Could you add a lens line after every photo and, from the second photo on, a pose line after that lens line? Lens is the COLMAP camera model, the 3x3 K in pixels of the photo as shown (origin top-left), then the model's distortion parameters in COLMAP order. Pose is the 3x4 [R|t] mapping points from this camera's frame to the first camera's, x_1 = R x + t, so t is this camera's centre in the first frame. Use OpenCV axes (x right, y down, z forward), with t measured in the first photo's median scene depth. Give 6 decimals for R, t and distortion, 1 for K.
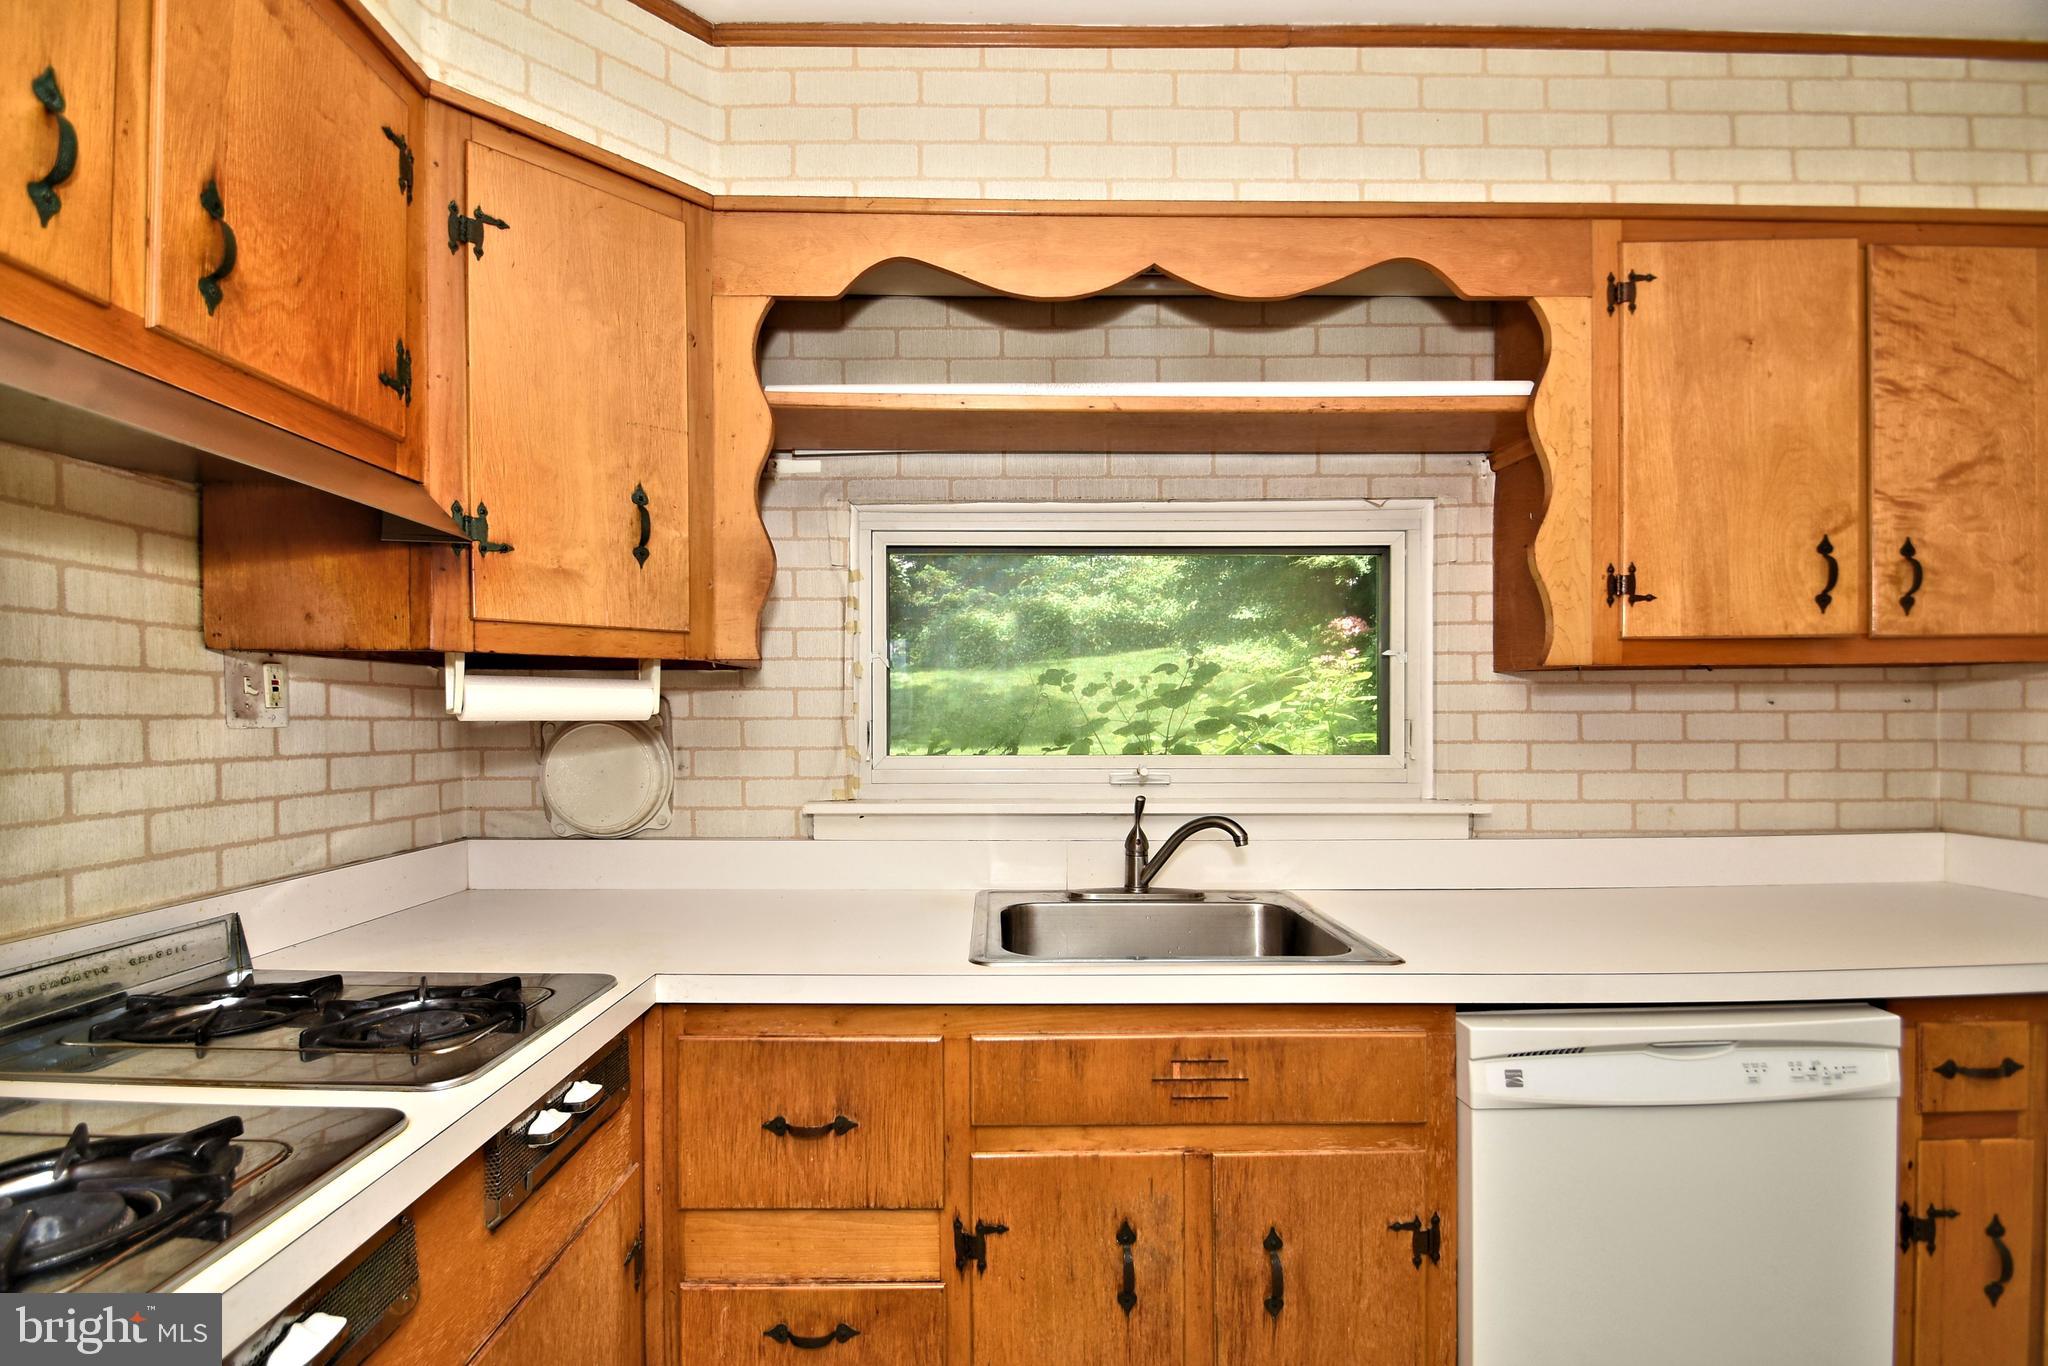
lens RADIAL K [[888.9, 0, 995.0], [0, 888.9, 721.8], [0, 0, 1]] dist [-0.003139, -0.006855]
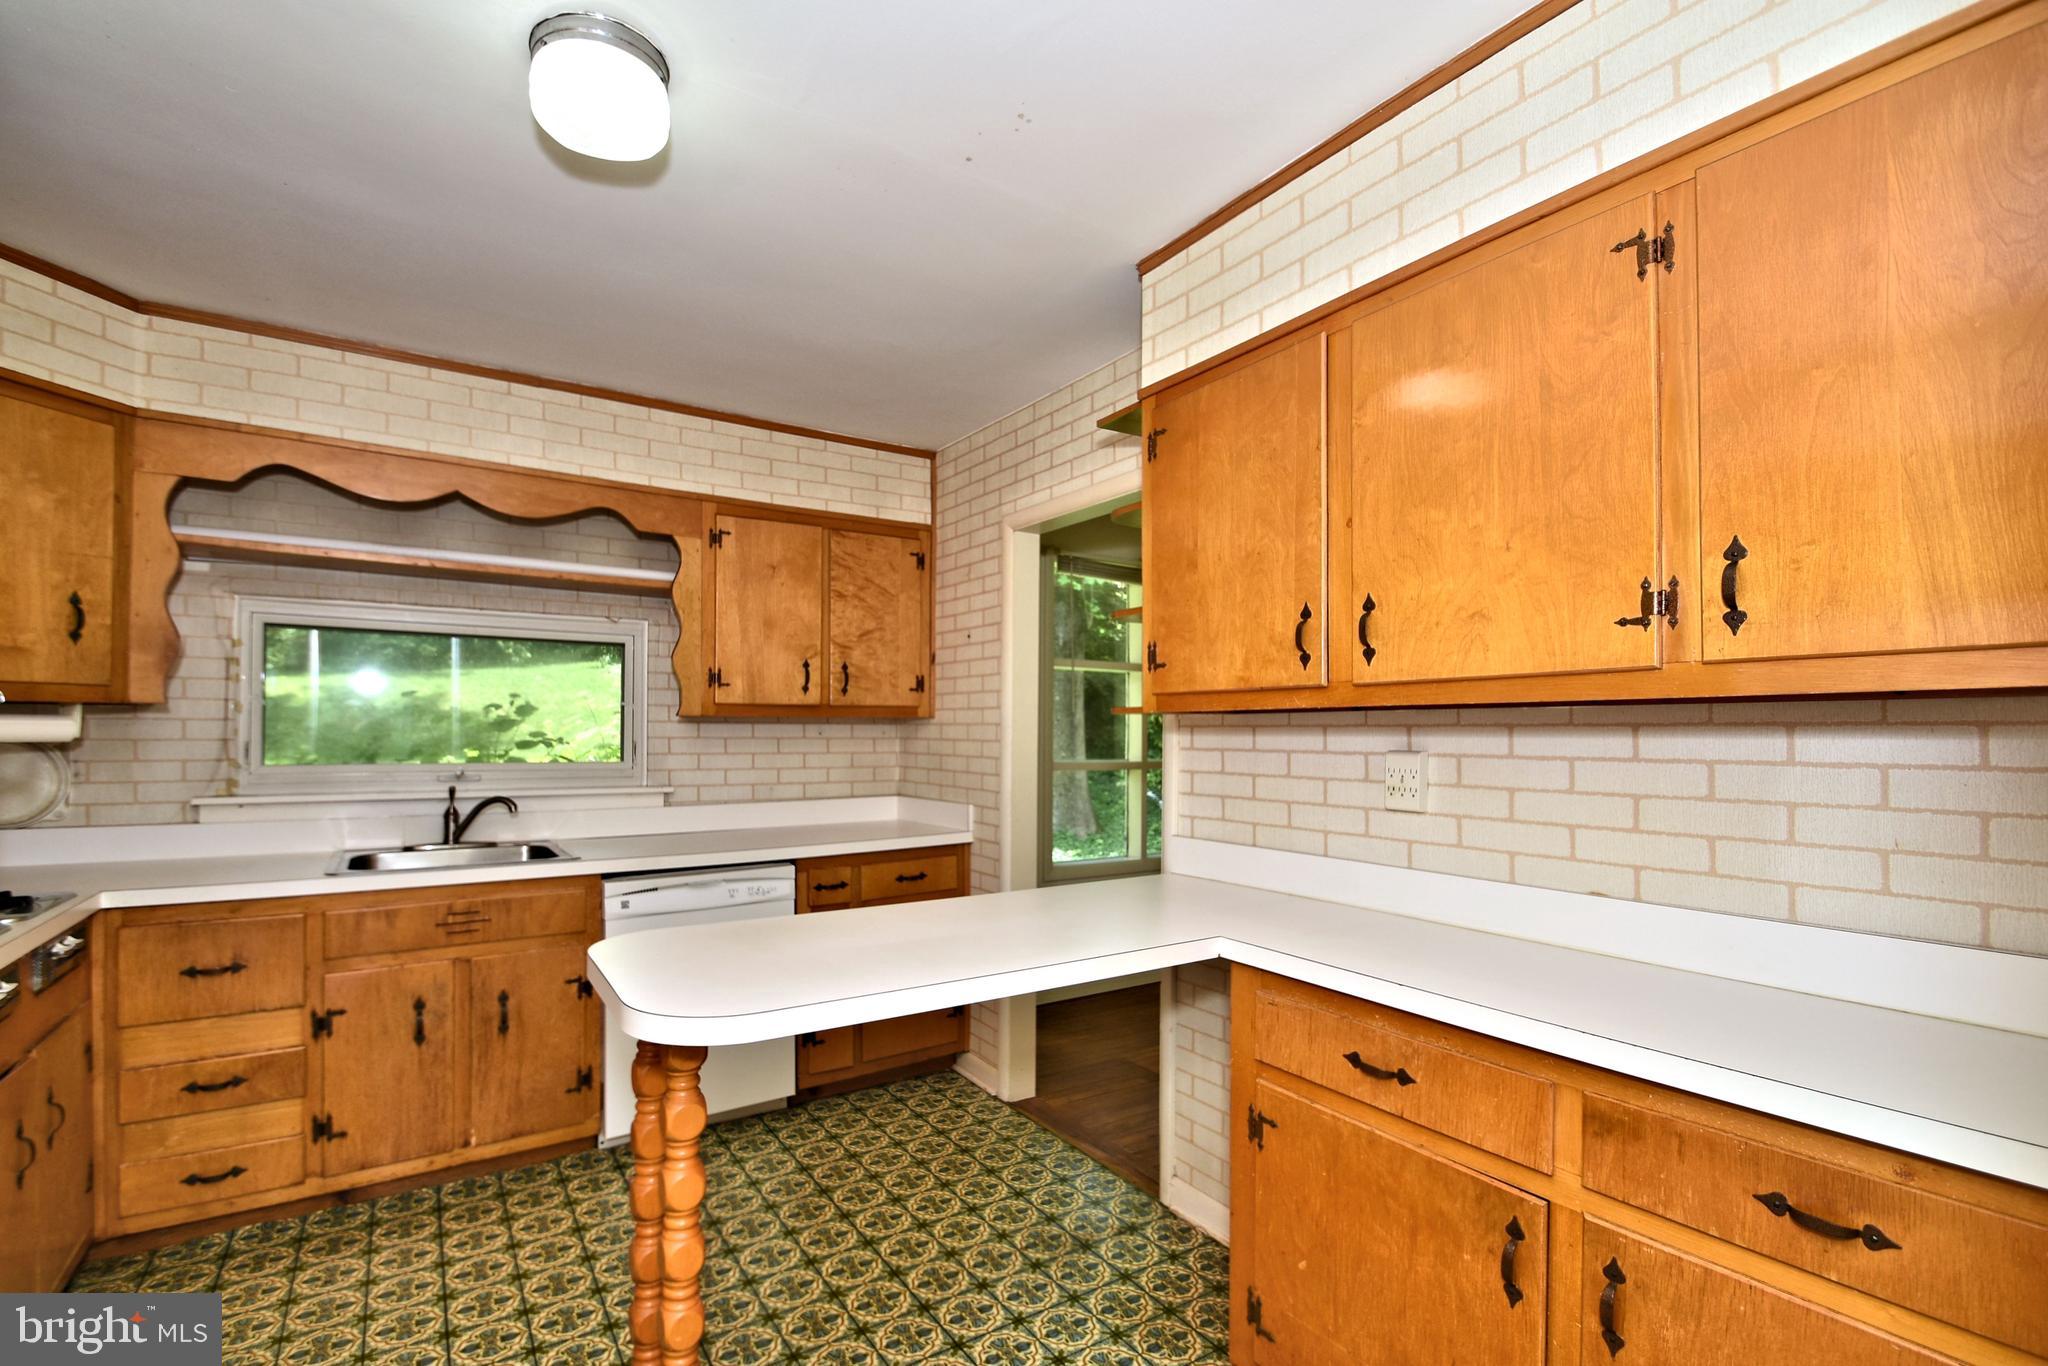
lens RADIAL K [[909.1, 0, 990.9], [0, 909.1, 724.4], [0, 0, 1]] dist [0.000786, -0.010627]
pose [[0.835224, 0.012712, 0.549762, 0.077186], [-0.005835, 0.999881, -0.014255, -0.018615], [-0.549878, 0.008698, 0.835199, -1.148495]]
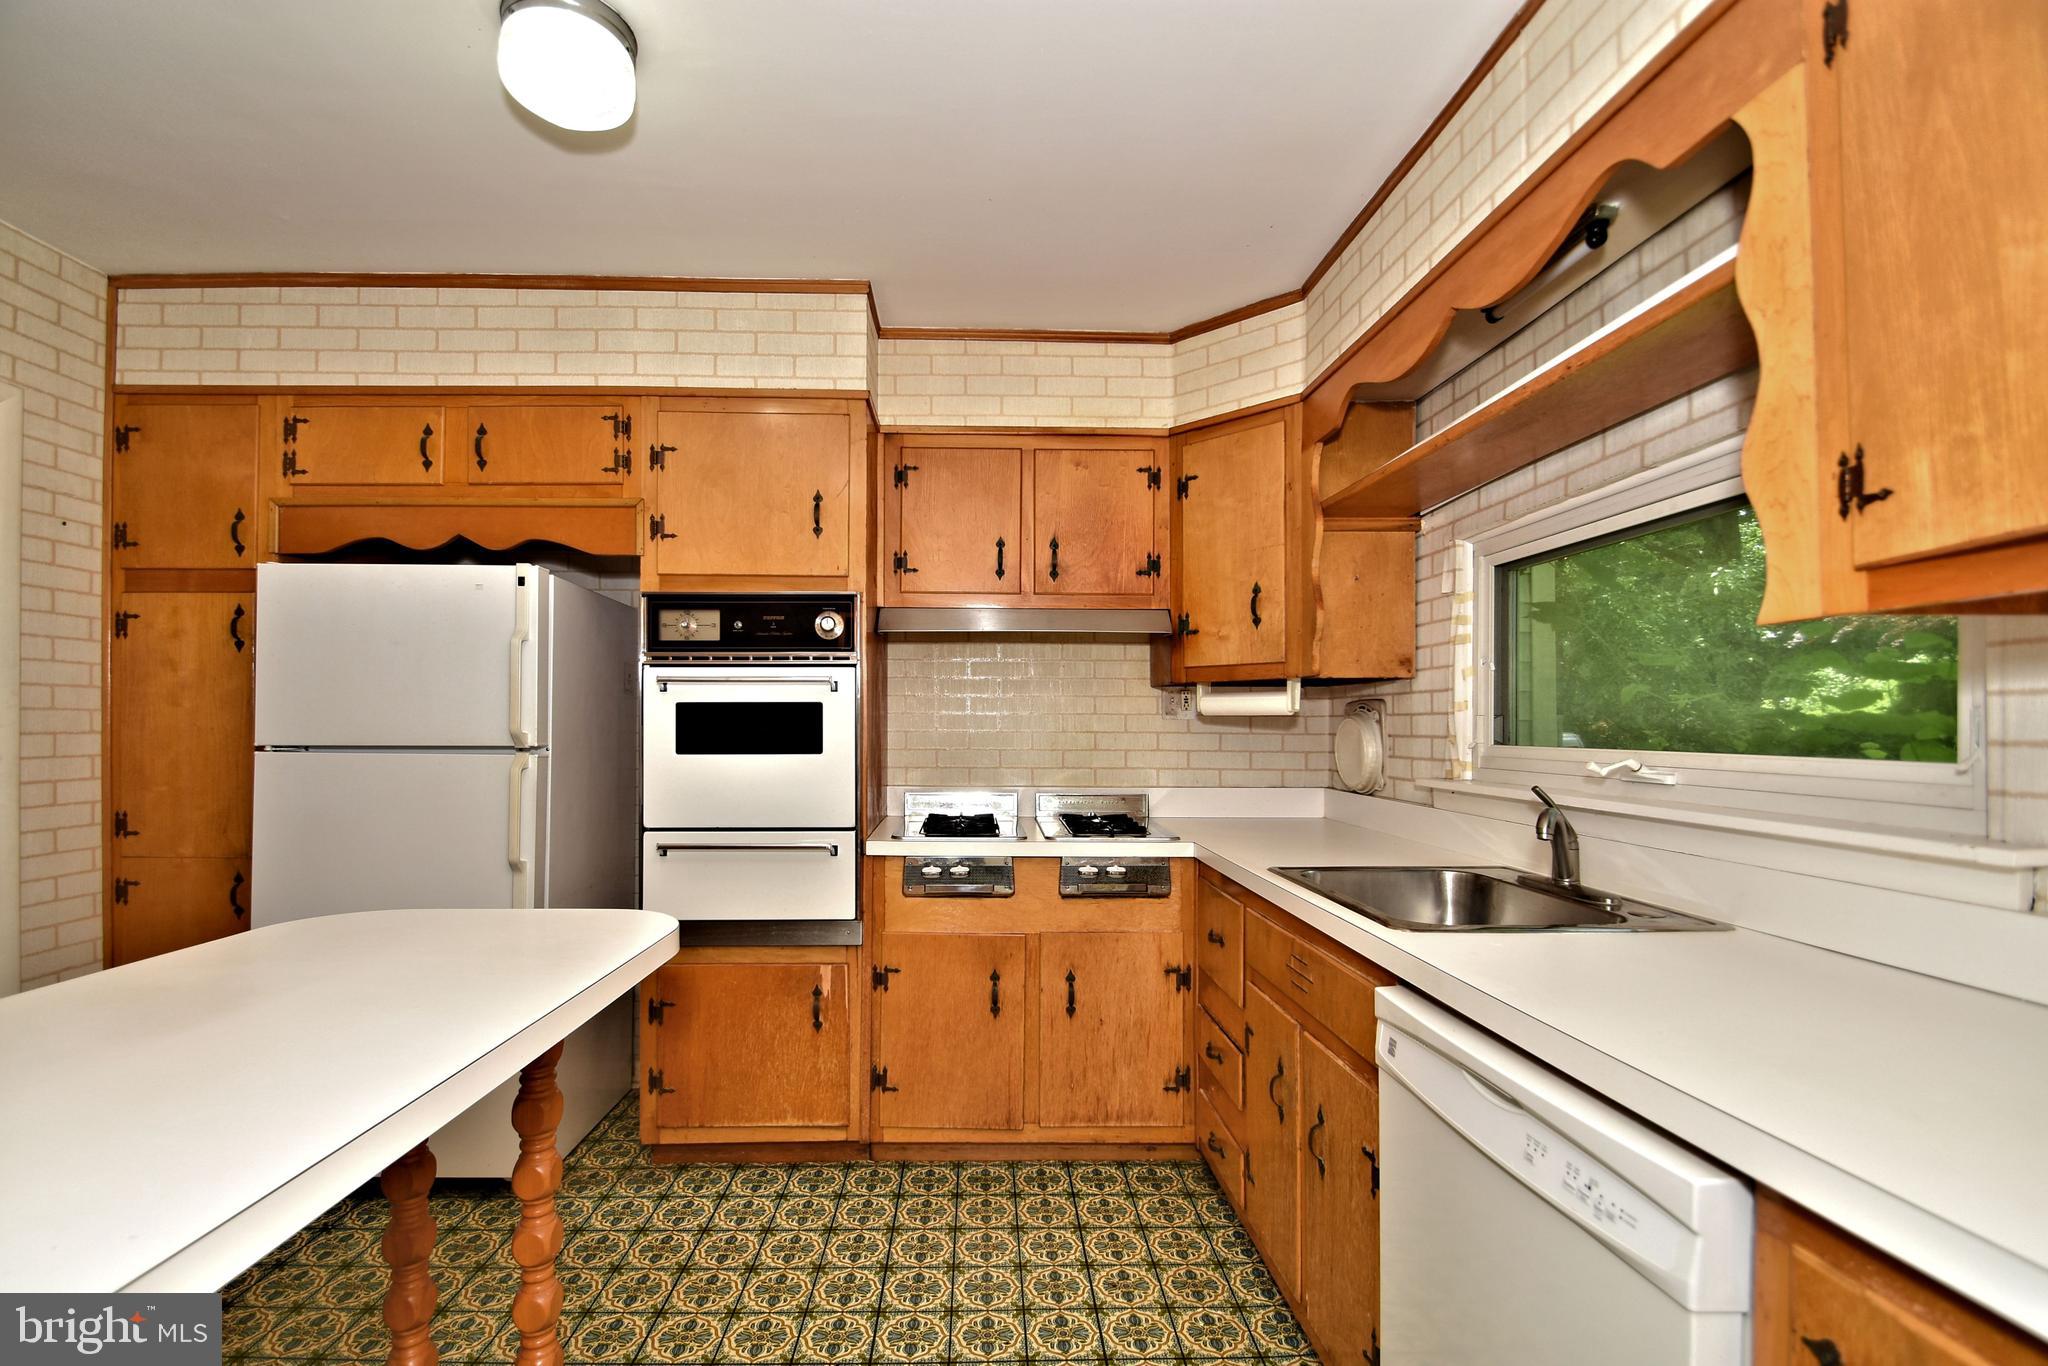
lens RADIAL K [[909.1, 0, 990.9], [0, 909.1, 724.4], [0, 0, 1]] dist [0.000786, -0.010627]
pose [[0.029056, 0.001530, -0.999577, 1.322657], [-0.016090, 0.999870, 0.001063, 0.021866], [0.999448, 0.016053, 0.029077, 0.393084]]
